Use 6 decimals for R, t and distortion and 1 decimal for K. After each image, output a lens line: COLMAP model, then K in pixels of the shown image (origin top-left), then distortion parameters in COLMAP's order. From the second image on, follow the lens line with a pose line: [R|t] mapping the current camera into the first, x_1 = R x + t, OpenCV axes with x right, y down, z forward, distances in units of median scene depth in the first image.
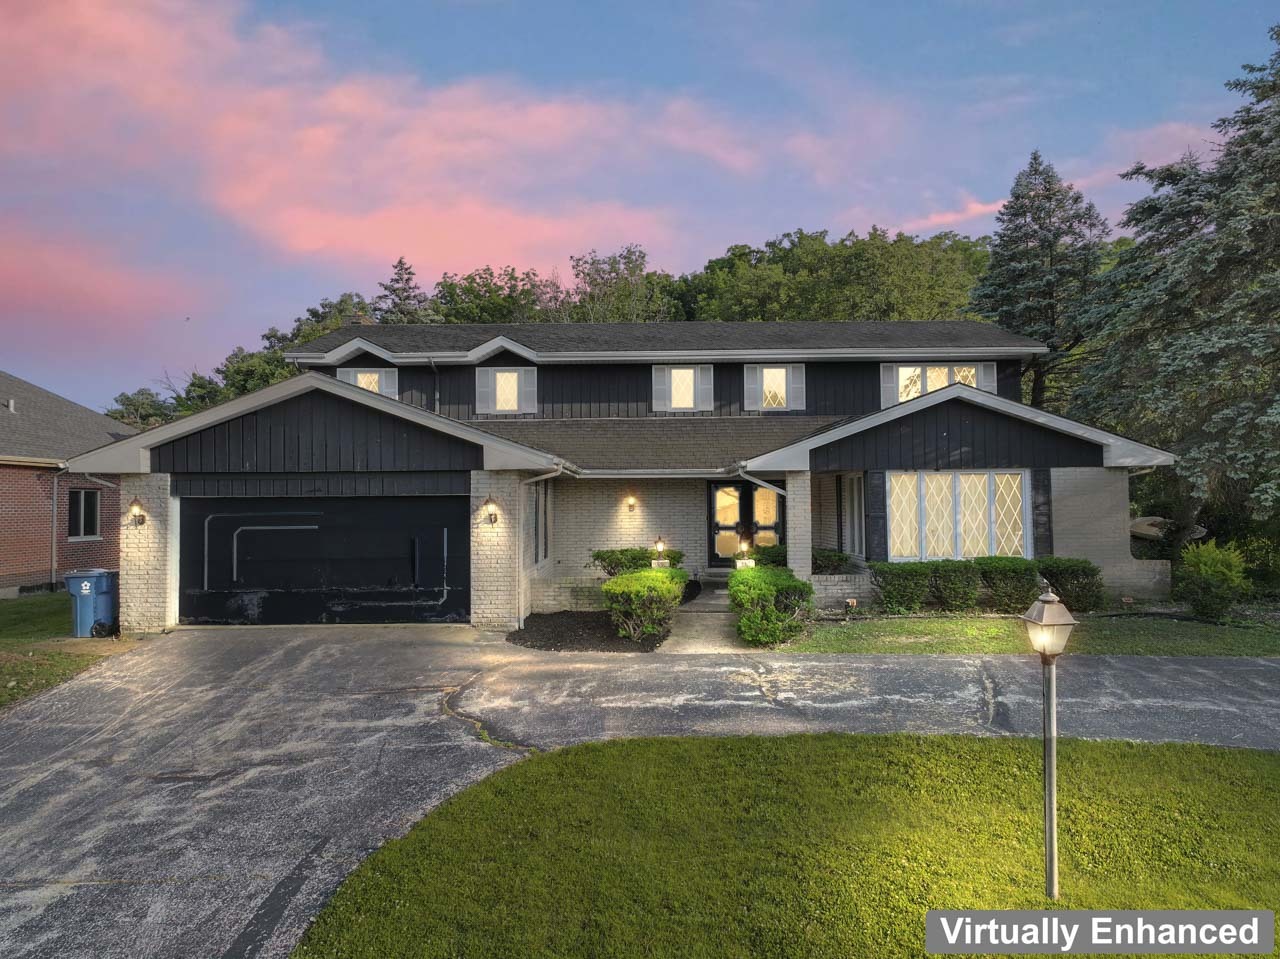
lens RADIAL K [[894.7, 0, 635.7], [0, 894.7, 476.4], [0, 0, 1]] dist [0.006824, 0.001510]
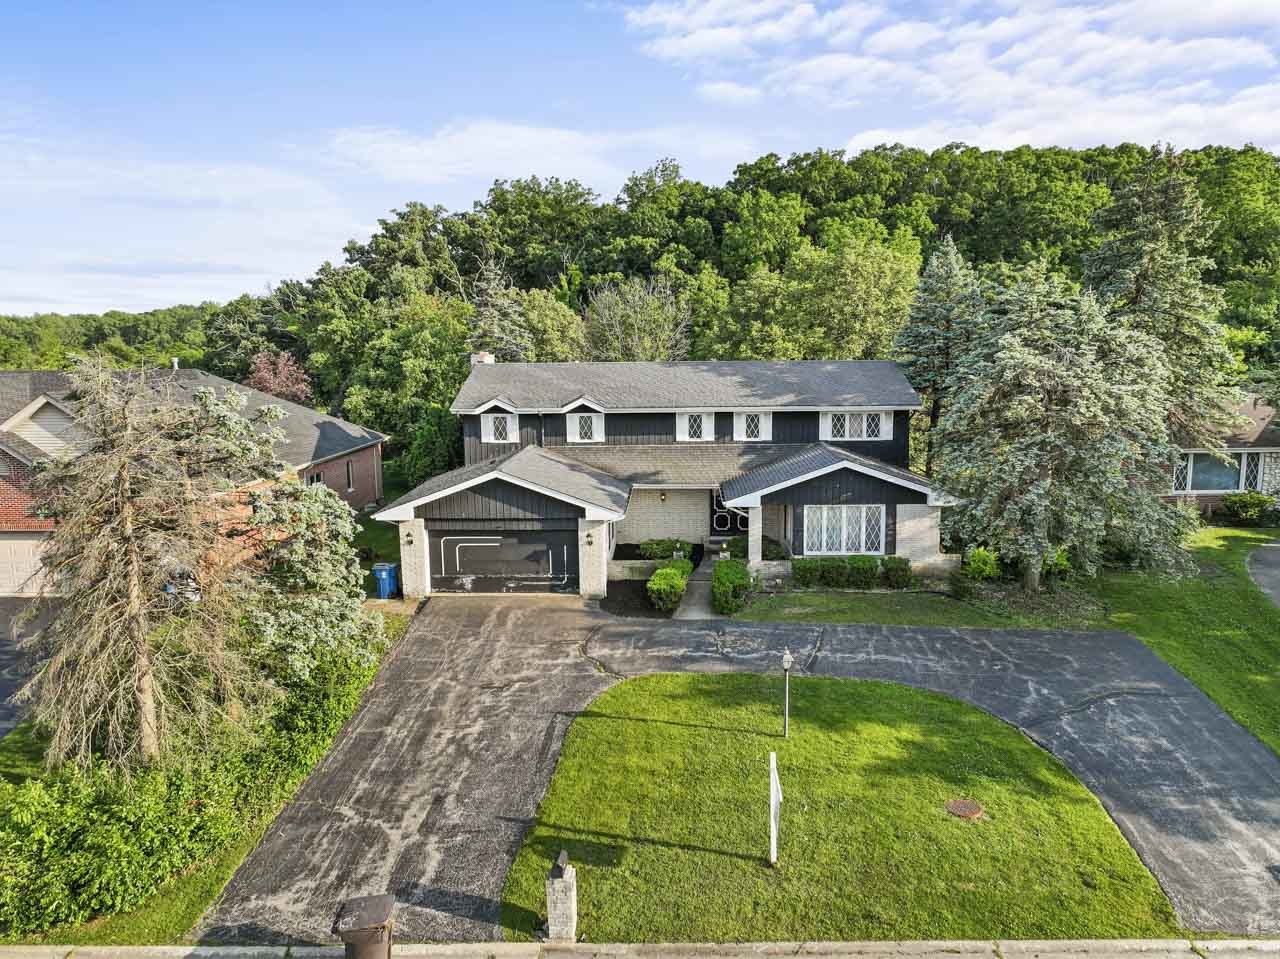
lens RADIAL K [[894.7, 0, 635.7], [0, 894.7, 476.4], [0, 0, 1]] dist [0.006824, 0.001510]
pose [[0.999191, 0.004217, -0.039991, 0.015053], [0.003379, 0.982165, 0.187993, -0.451861], [0.040070, -0.187976, 0.981356, -0.857903]]
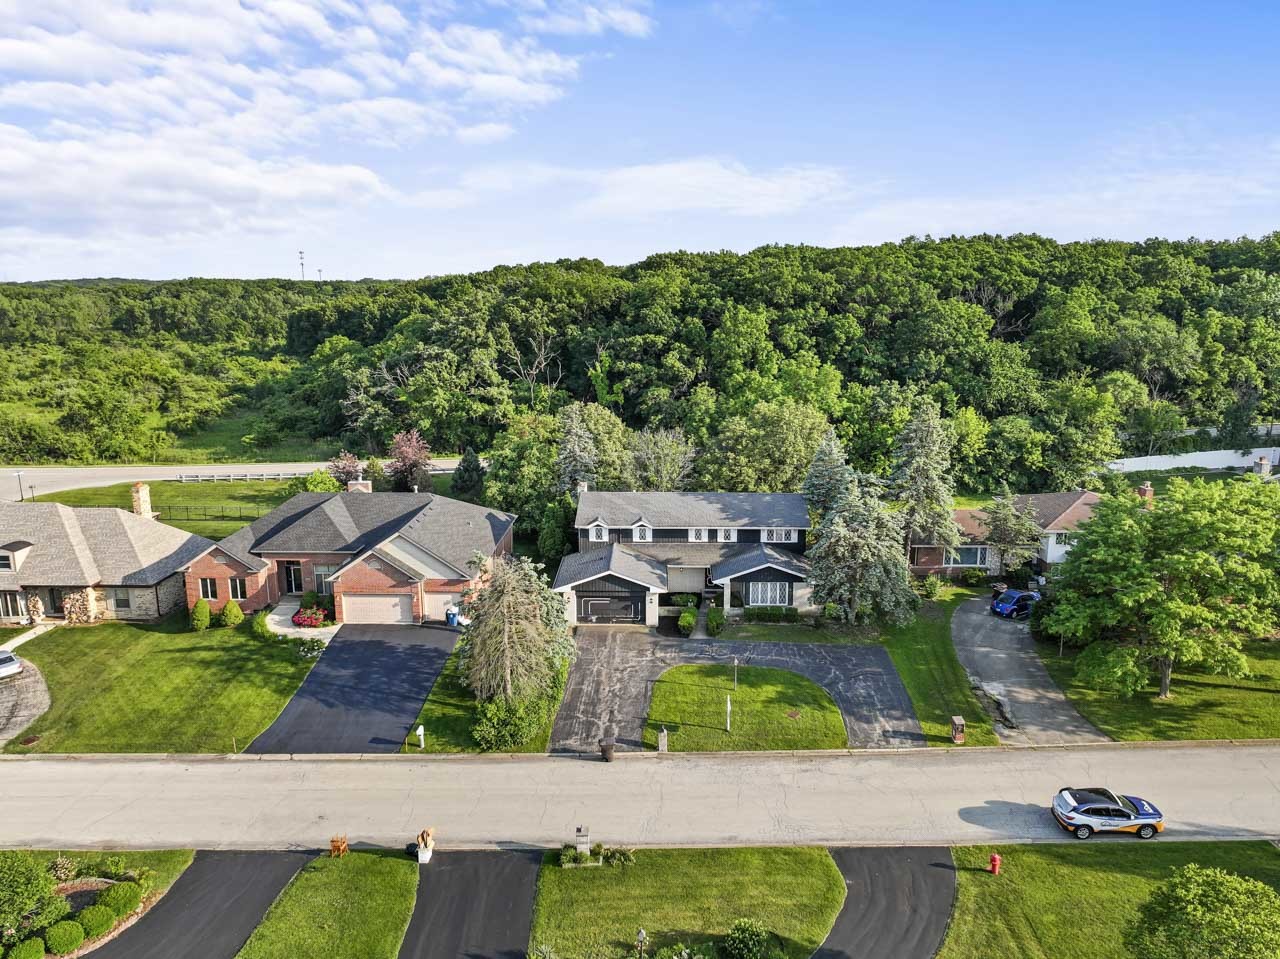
lens RADIAL K [[894.7, 0, 635.7], [0, 894.7, 476.4], [0, 0, 1]] dist [0.006824, 0.001510]
pose [[0.999672, 0.012190, -0.022518, -0.144956], [-0.006459, 0.971022, 0.238905, -1.525568], [0.024778, -0.238681, 0.970782, -2.940647]]
